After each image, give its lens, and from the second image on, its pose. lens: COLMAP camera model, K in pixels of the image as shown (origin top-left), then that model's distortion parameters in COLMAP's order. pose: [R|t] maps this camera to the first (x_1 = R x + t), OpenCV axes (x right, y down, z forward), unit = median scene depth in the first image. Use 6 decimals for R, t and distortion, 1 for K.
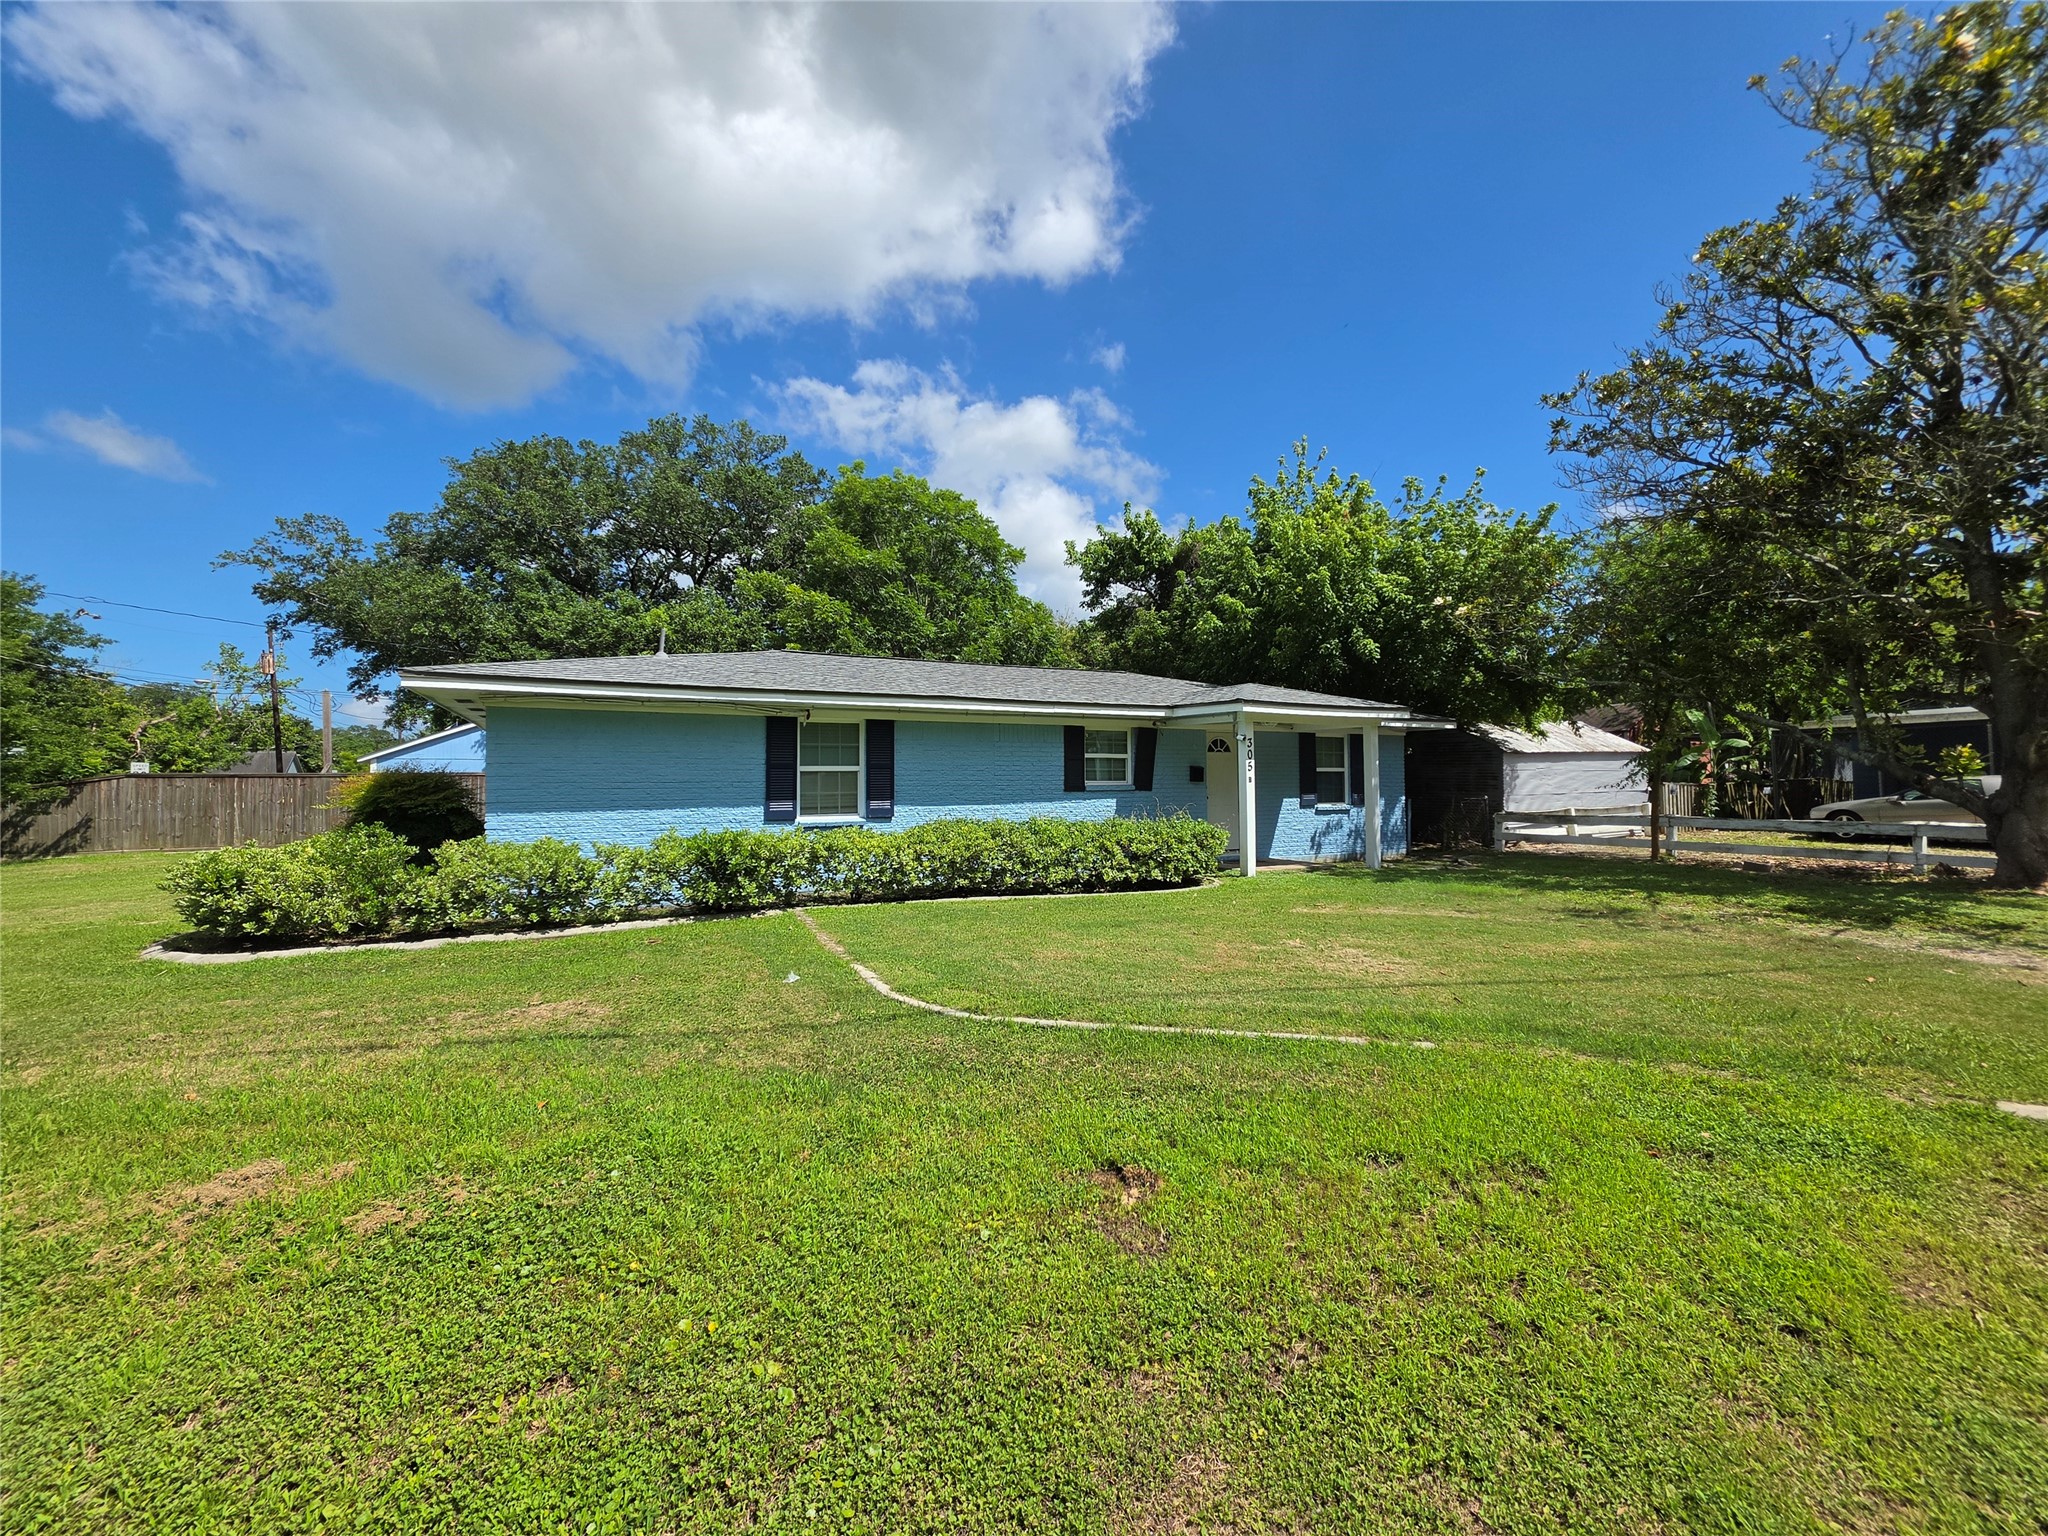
lens RADIAL K [[833.1, 0, 1024.0], [0, 833.1, 768.0], [0, 0, 1]] dist [-0.001658, -0.000827]
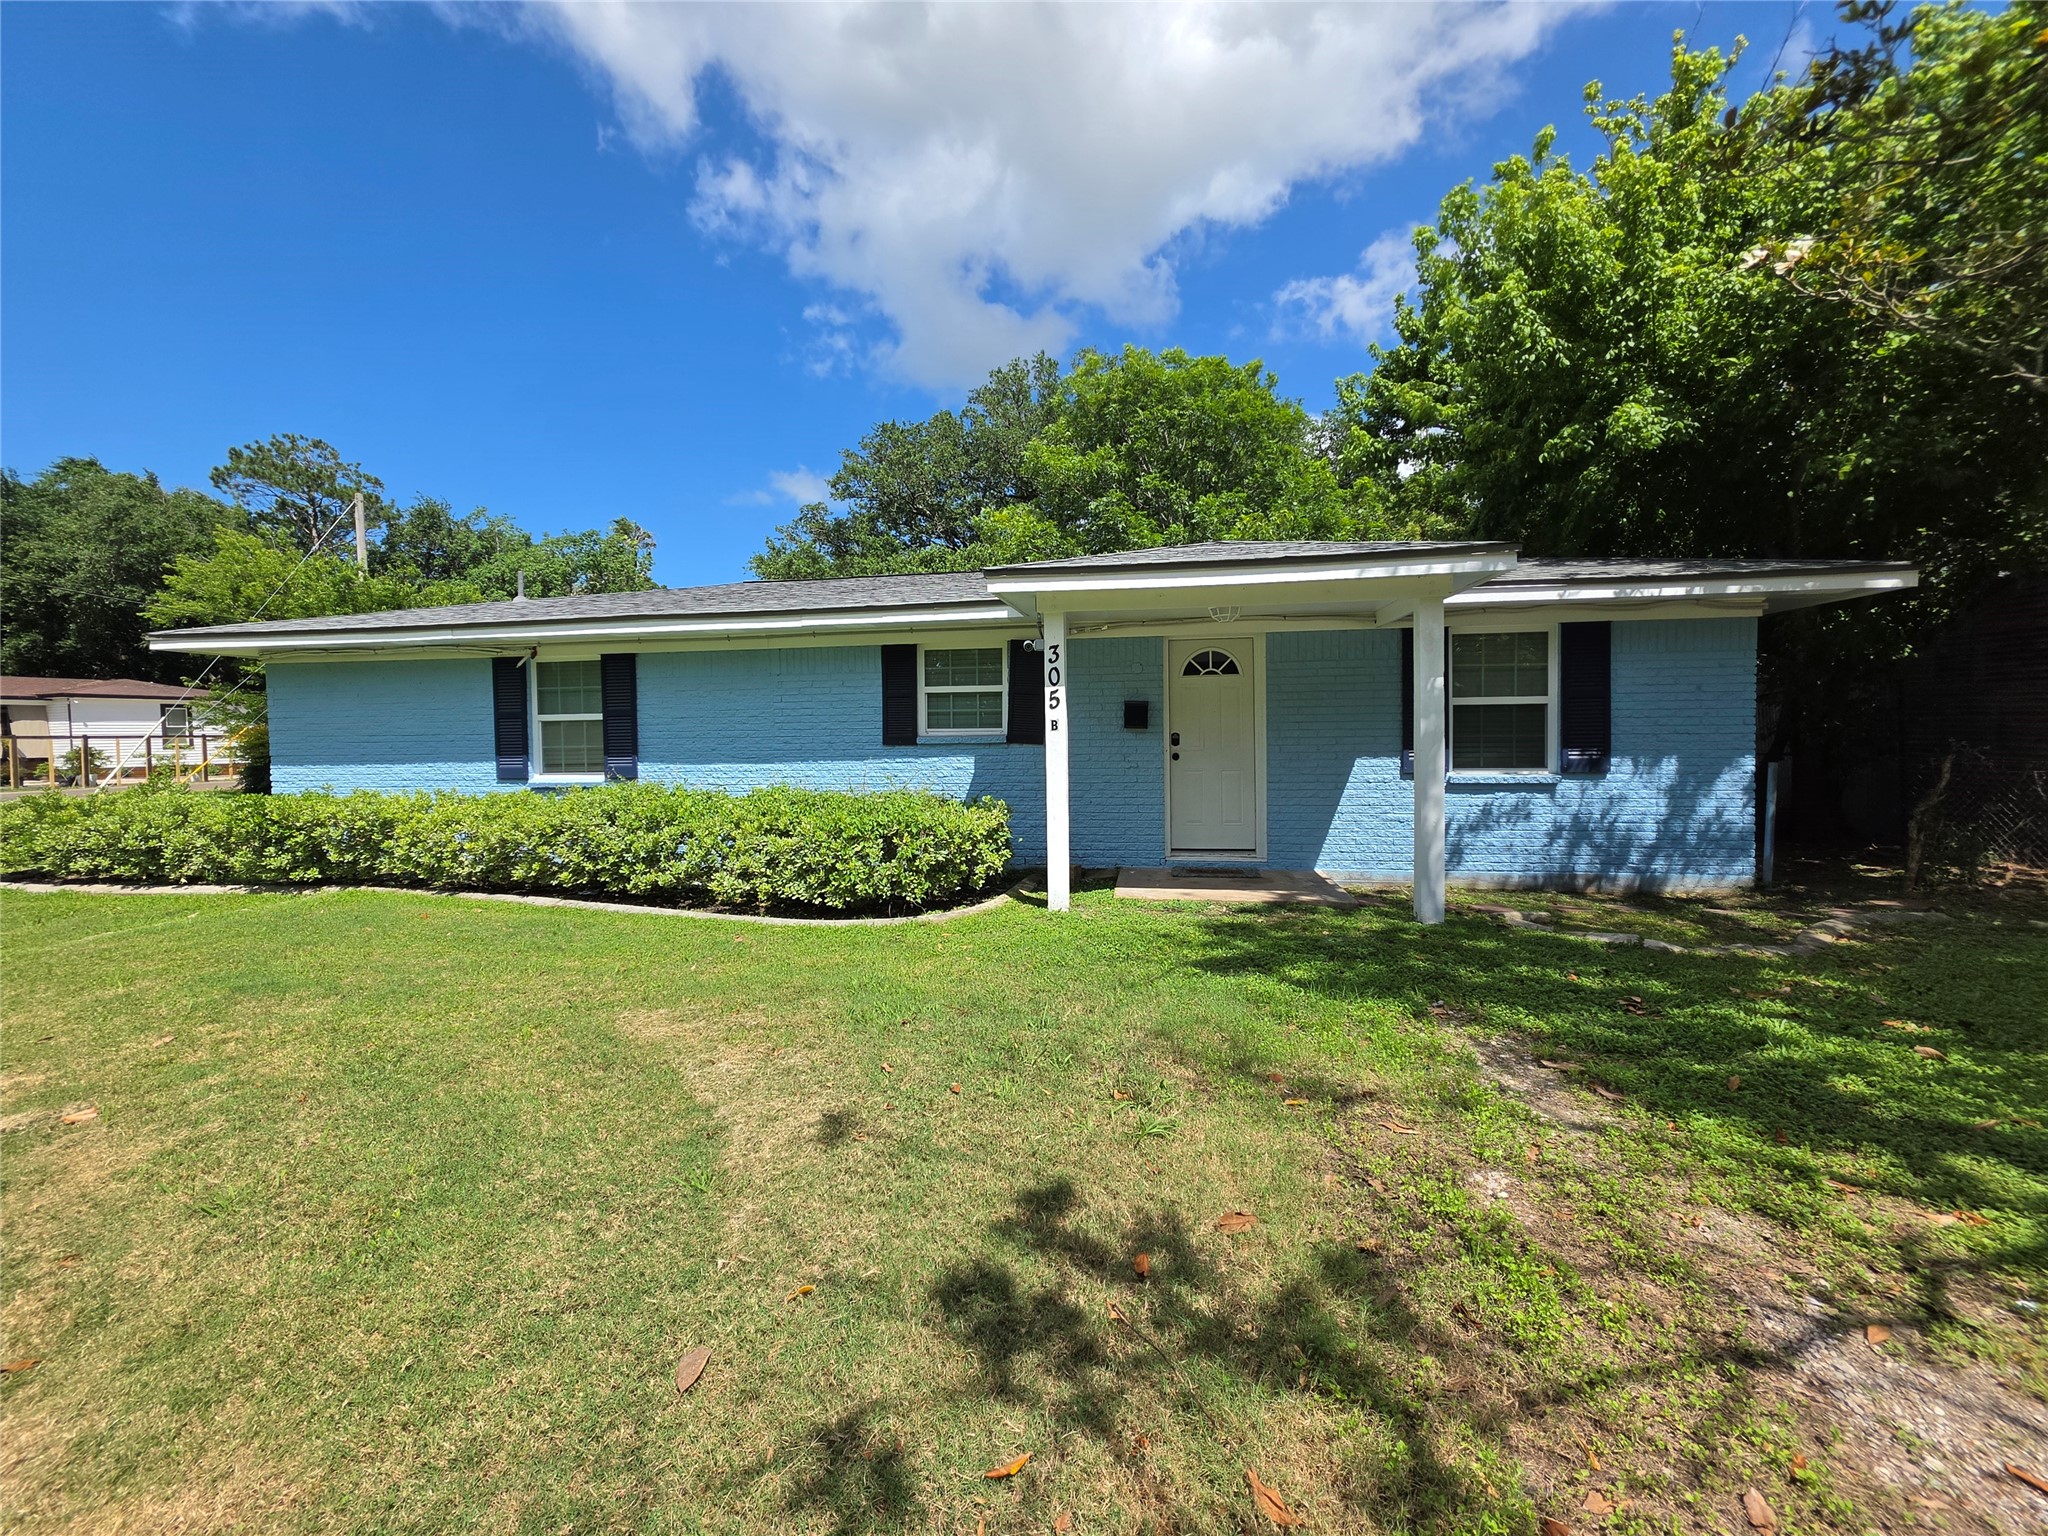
lens RADIAL K [[833.1, 0, 1024.0], [0, 833.1, 768.0], [0, 0, 1]] dist [-0.001658, -0.000827]
pose [[0.792558, 0.023895, -0.609328, 0.599792], [0.018707, 0.997809, 0.063462, 0.006801], [0.609509, -0.061696, 0.790375, 0.596878]]
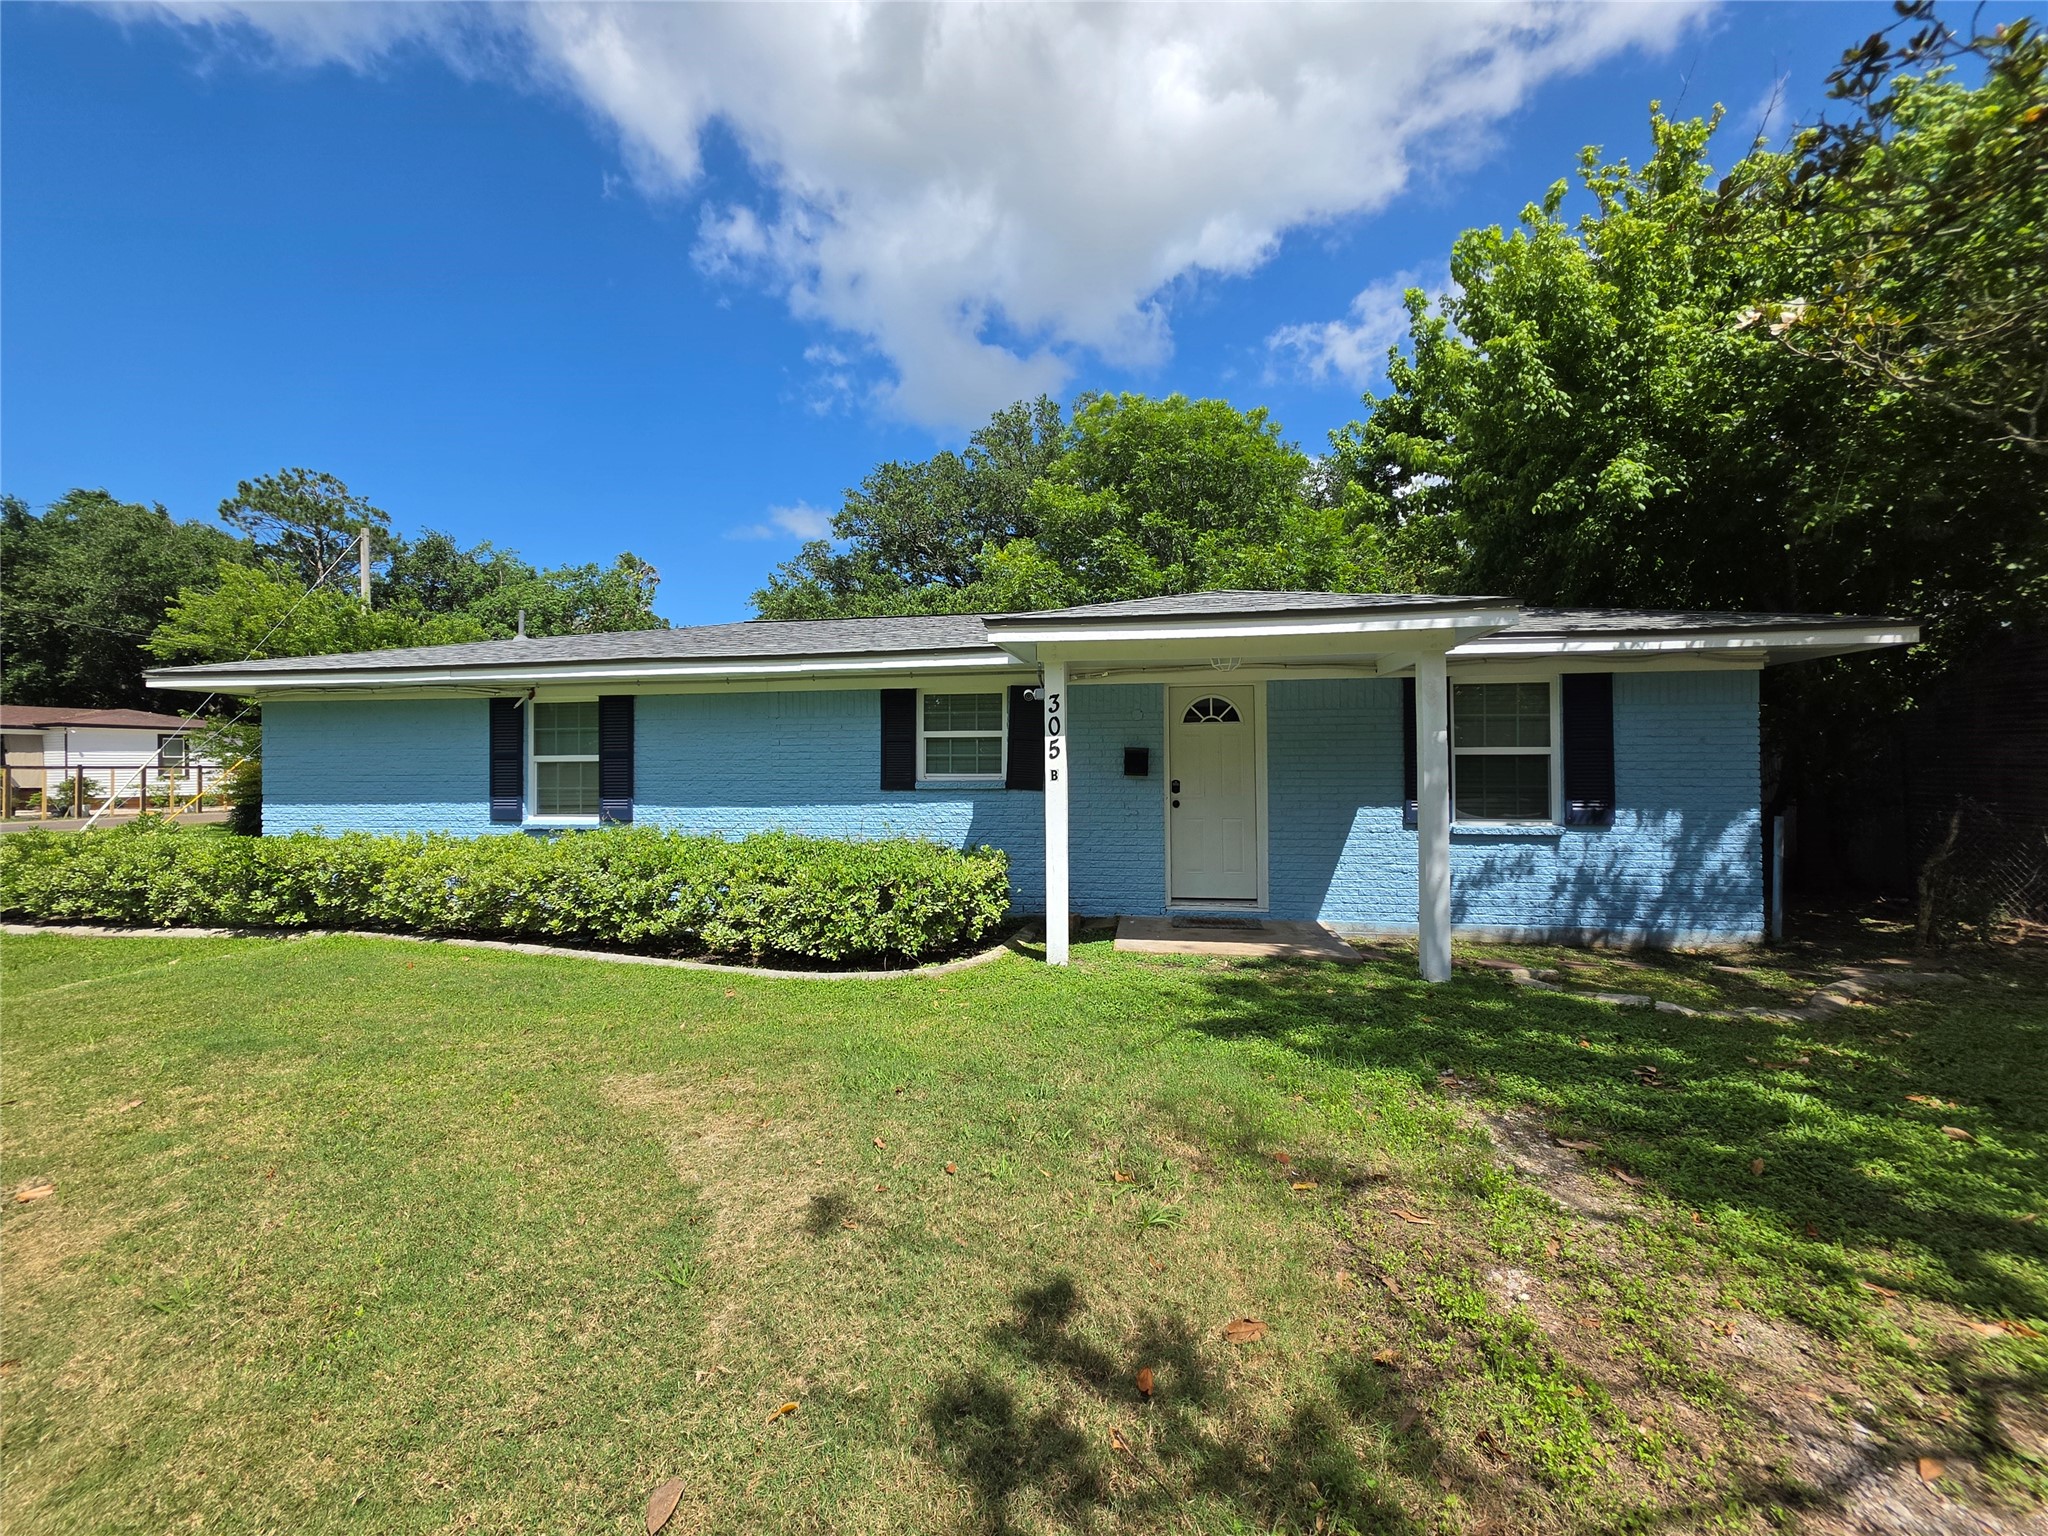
lens RADIAL K [[833.5, 0, 1024.0], [0, 833.5, 768.0], [0, 0, 1]] dist [-0.003385, 0.000293]
pose [[0.793571, 0.005256, -0.608455, 0.595584], [0.011083, 0.999672, 0.023090, -0.003538], [0.608377, -0.025067, 0.793253, 0.601635]]
